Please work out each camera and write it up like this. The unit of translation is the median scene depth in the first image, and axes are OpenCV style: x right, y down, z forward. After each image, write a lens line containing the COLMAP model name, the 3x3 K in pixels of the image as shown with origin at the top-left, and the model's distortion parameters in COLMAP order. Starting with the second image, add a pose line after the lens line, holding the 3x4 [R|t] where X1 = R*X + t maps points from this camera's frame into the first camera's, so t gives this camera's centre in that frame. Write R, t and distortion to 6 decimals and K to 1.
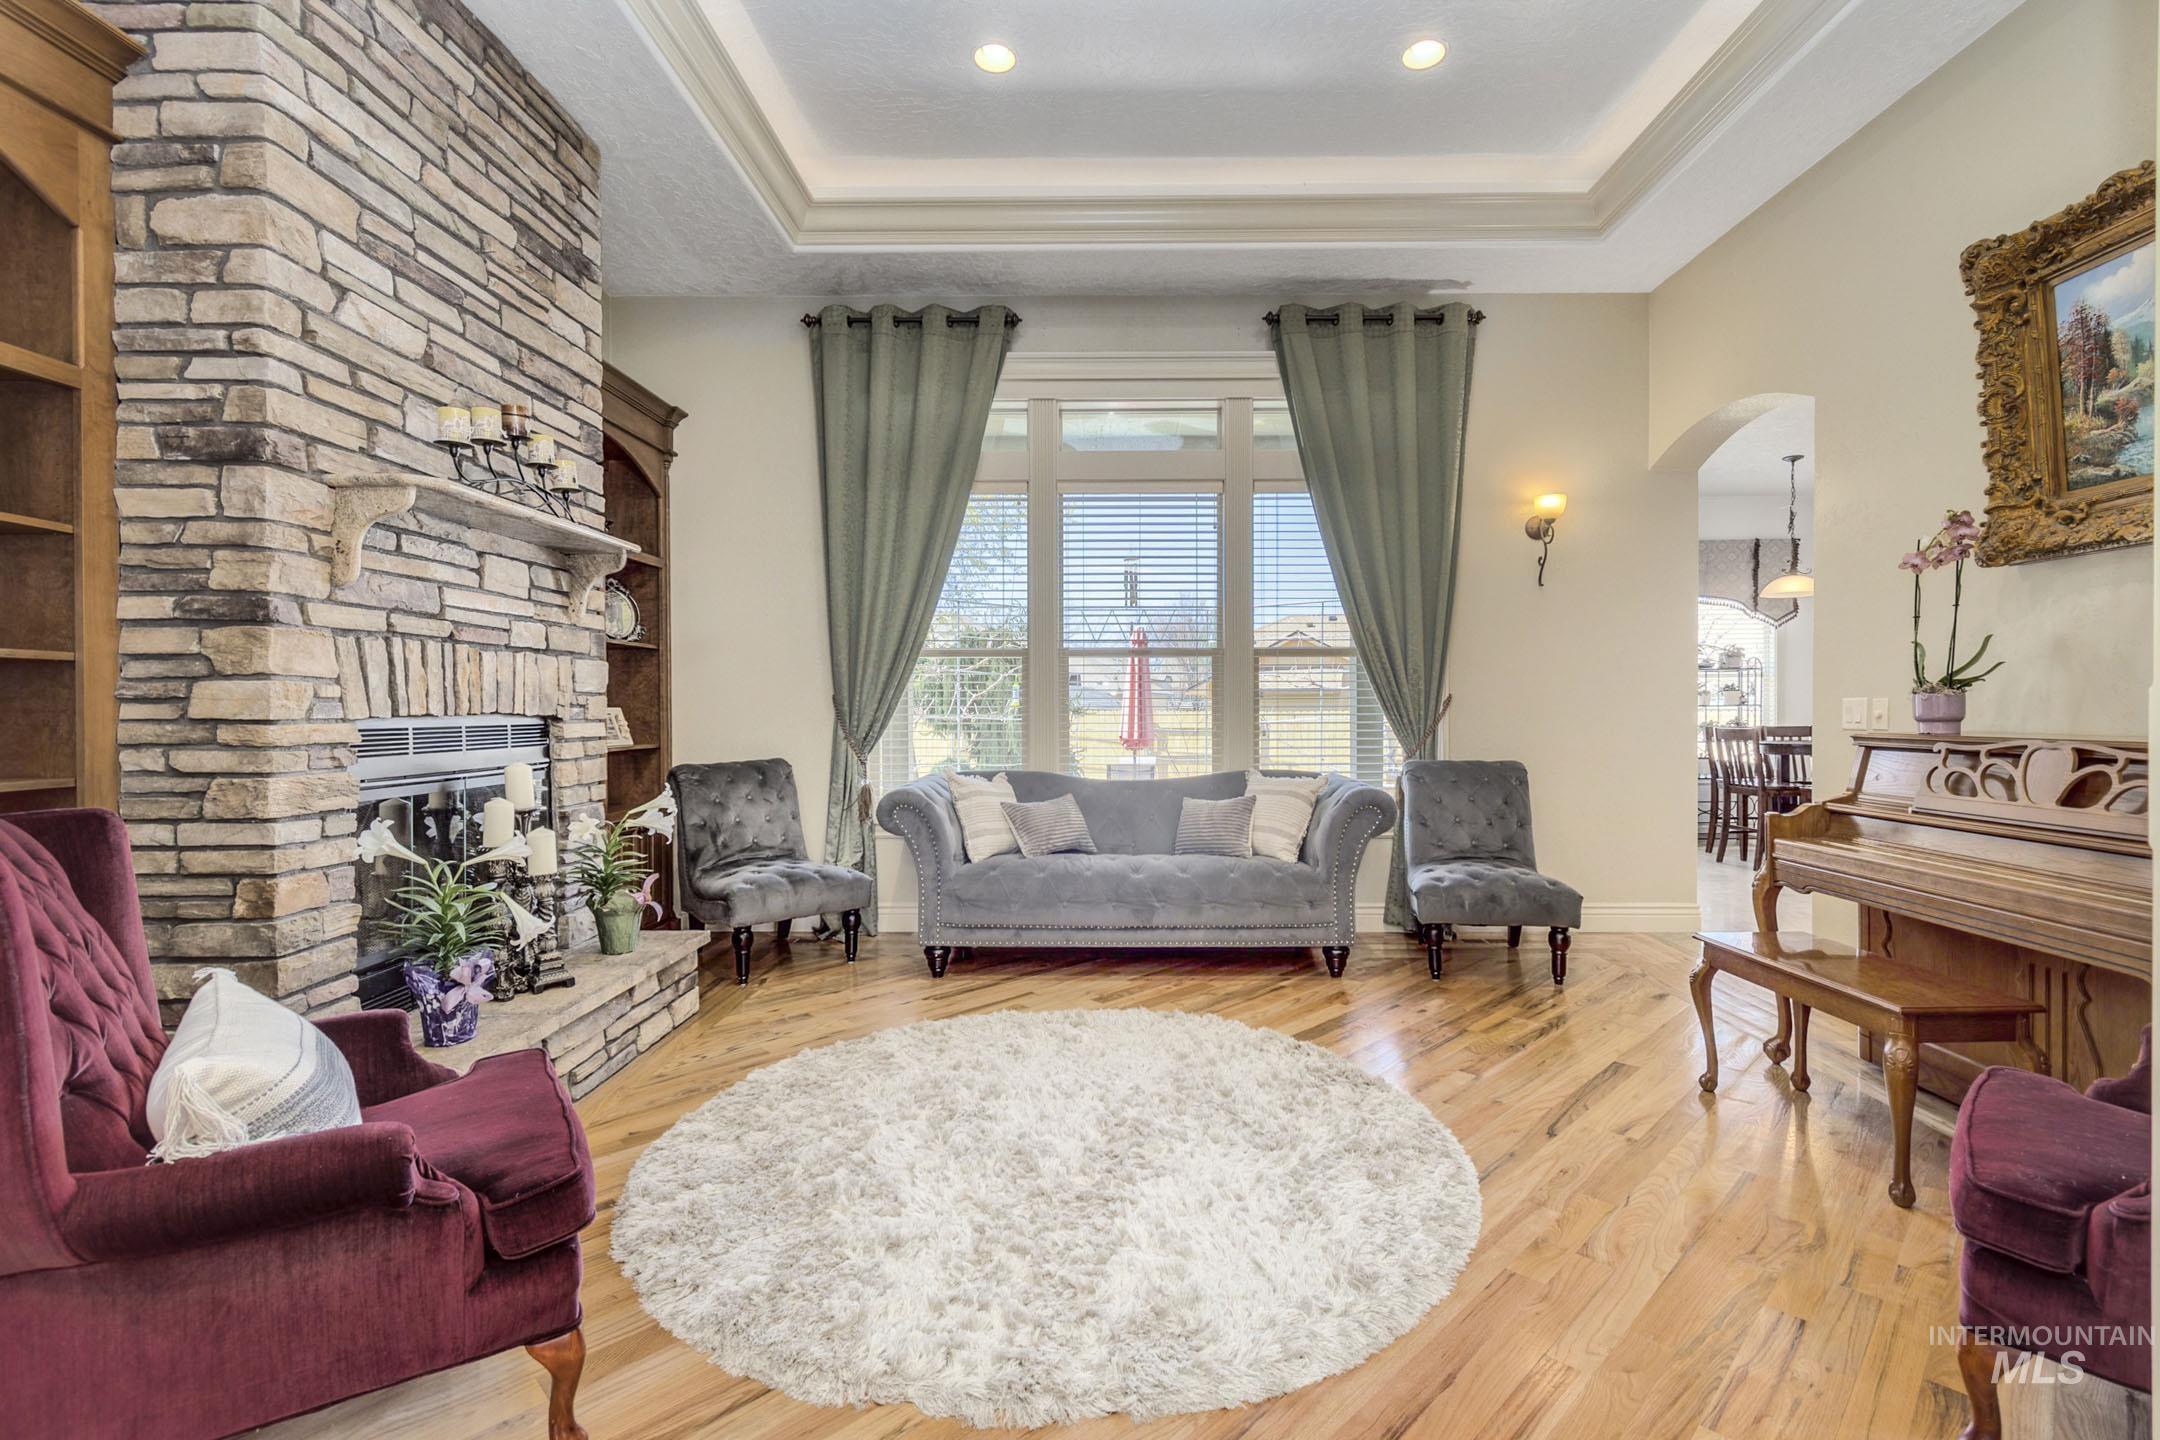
lens RADIAL K [[982.2, 0, 1121.3], [0, 982.2, 718.8], [0, 0, 1]] dist [-0.003231, 0.000226]
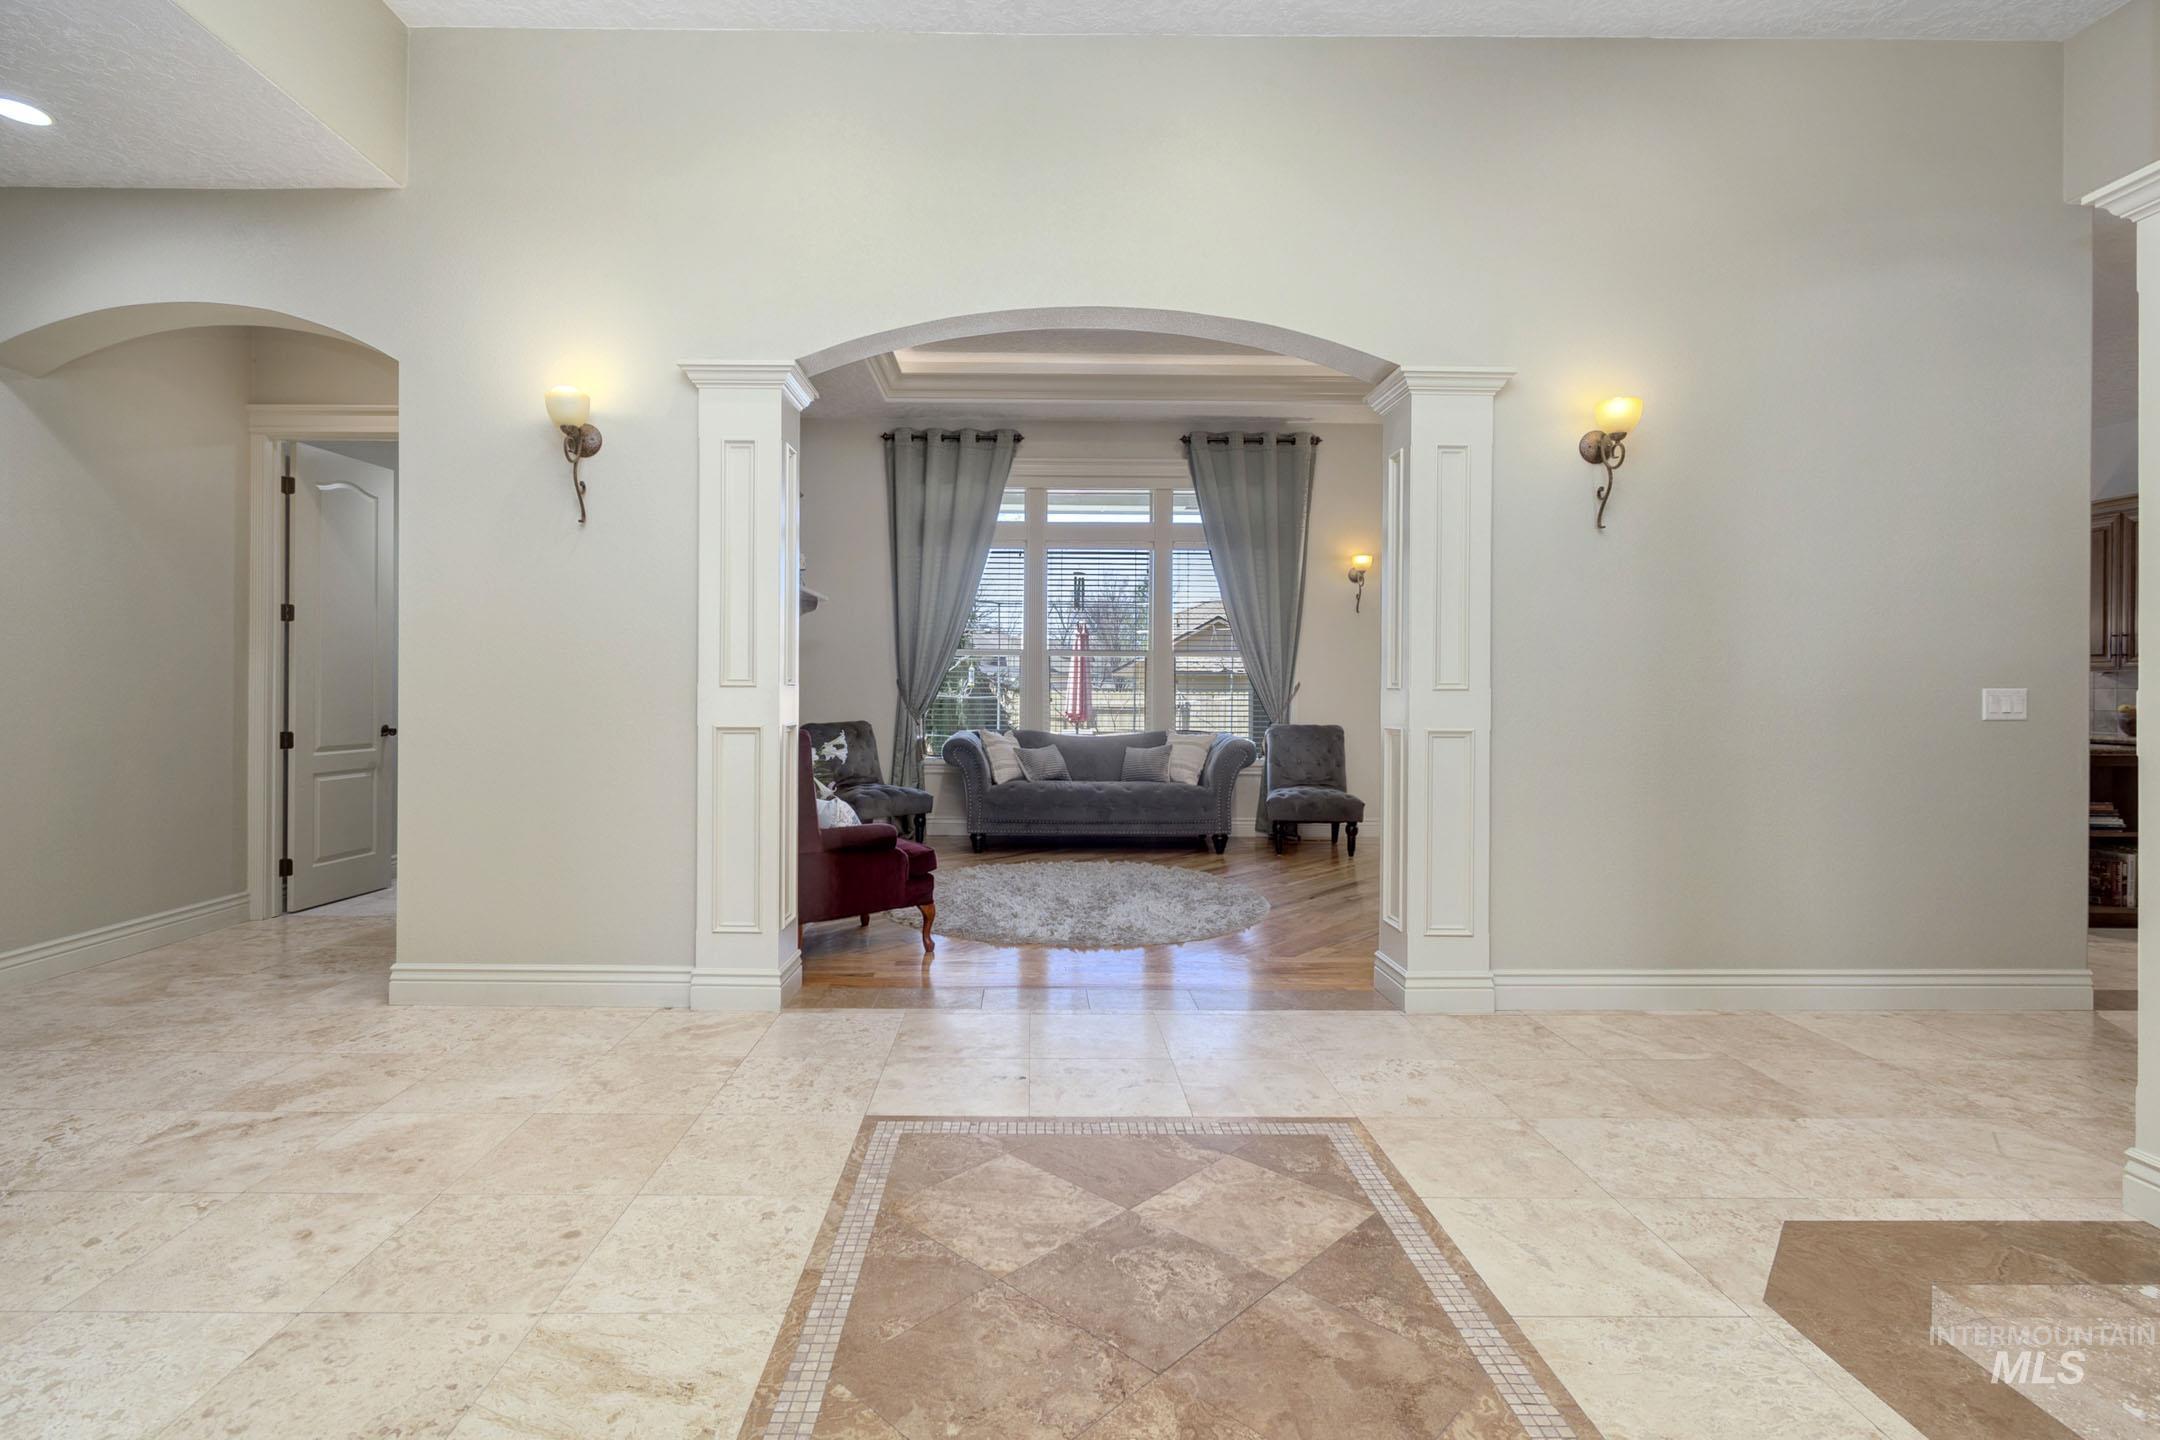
lens RADIAL K [[982.2, 0, 1070.0], [0, 982.2, 700.4], [0, 0, 1]] dist [-0.003231, 0.000226]
pose [[0.999602, 0.007559, 0.027162, -0.068489], [-0.007584, 0.999971, 0.000811, 0.005223], [-0.027155, -0.001017, 0.999631, -0.548463]]
